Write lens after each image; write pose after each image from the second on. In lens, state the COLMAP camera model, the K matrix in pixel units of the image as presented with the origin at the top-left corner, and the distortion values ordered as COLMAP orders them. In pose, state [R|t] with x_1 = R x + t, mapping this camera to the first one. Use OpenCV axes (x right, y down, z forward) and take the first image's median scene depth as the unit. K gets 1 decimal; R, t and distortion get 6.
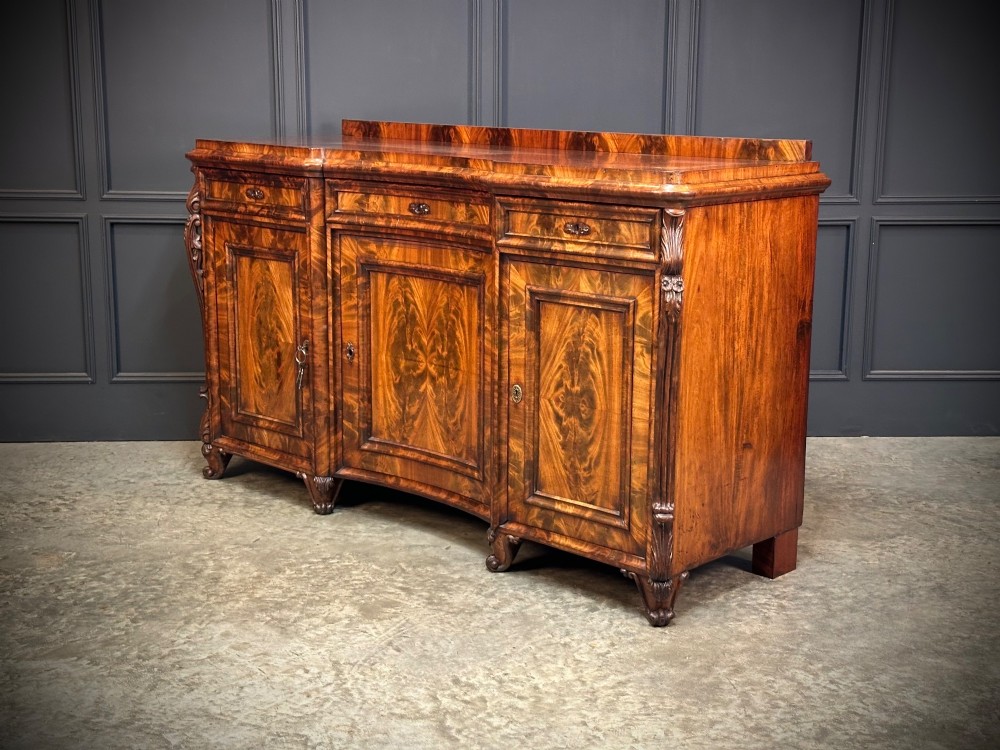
lens RADIAL K [[1395.9, 0, 508.4], [0, 1395.9, 353.0], [0, 0, 1]] dist [0.152751, -0.093492]
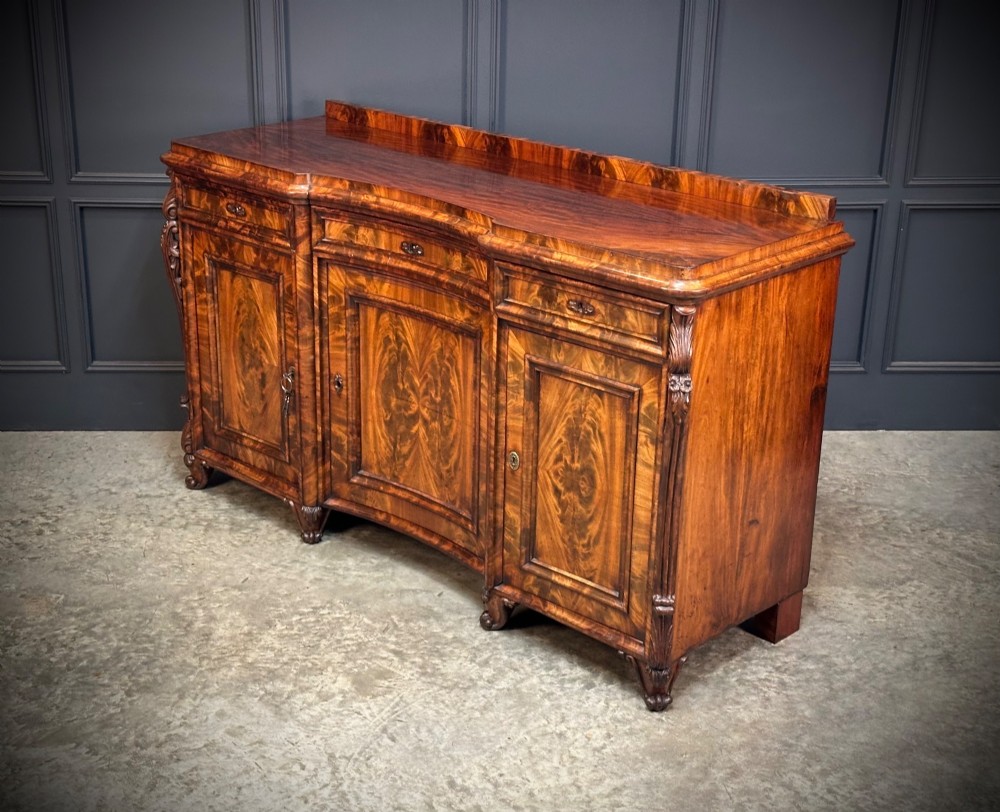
lens RADIAL K [[1531.0, 0, 453.5], [0, 1531.0, 407.0], [0, 0, 1]] dist [0.149608, -0.052409]
pose [[0.999615, 0.011171, -0.025409, -0.009426], [-0.006828, 0.986273, 0.164982, -0.185567], [0.026903, -0.164745, 0.985969, -0.035452]]
